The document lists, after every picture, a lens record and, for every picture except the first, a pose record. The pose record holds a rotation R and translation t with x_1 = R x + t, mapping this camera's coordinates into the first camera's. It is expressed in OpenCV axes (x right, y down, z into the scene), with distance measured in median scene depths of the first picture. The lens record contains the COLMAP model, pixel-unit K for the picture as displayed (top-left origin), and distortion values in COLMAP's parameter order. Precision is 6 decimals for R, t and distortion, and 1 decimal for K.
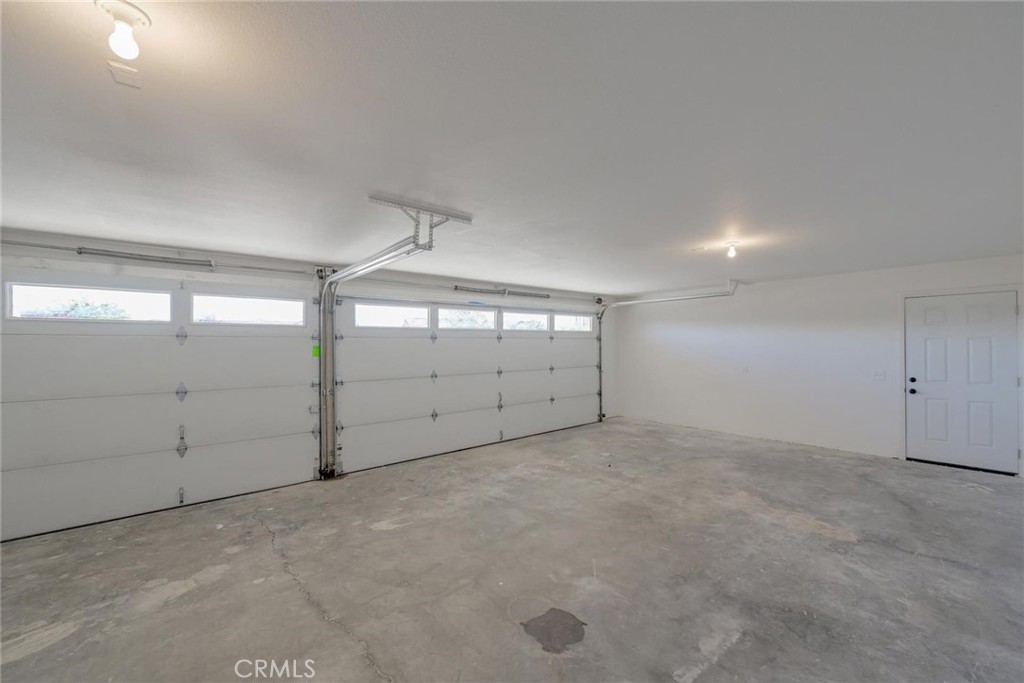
lens RADIAL K [[412.2, 0, 512.0], [0, 412.2, 341.5], [0, 0, 1]] dist [0.000565, -0.000072]
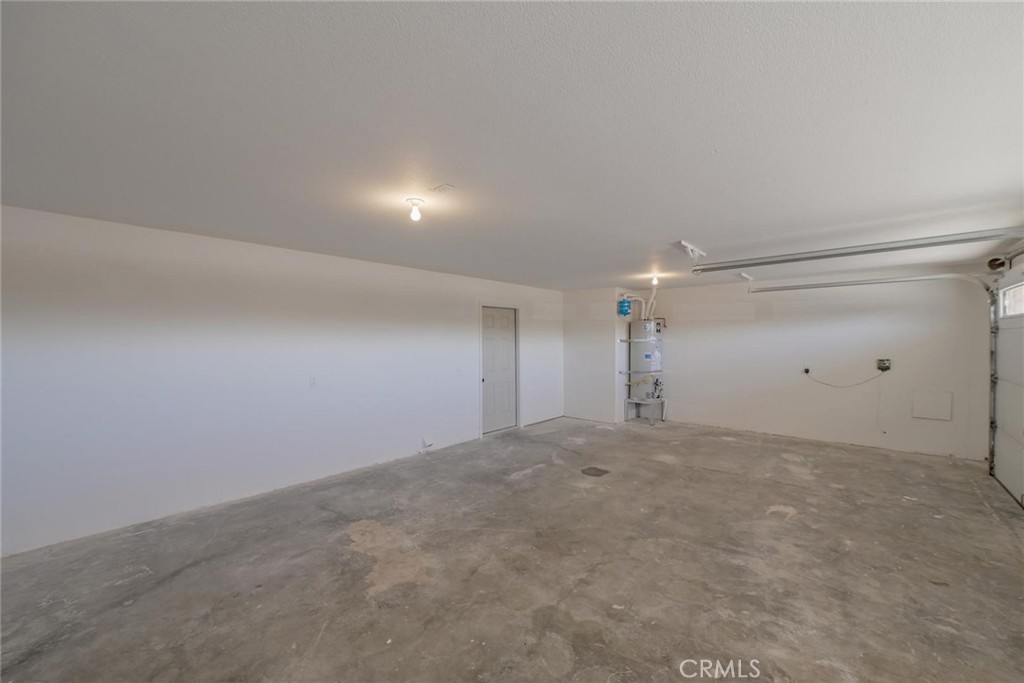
lens RADIAL K [[412.2, 0, 512.0], [0, 412.2, 341.5], [0, 0, 1]] dist [0.000565, -0.000072]
pose [[-0.989023, 0.008557, -0.147511, 0.501118], [0.008791, 0.999961, -0.000932, 0.006877], [0.147498, -0.002218, -0.989060, 1.817728]]
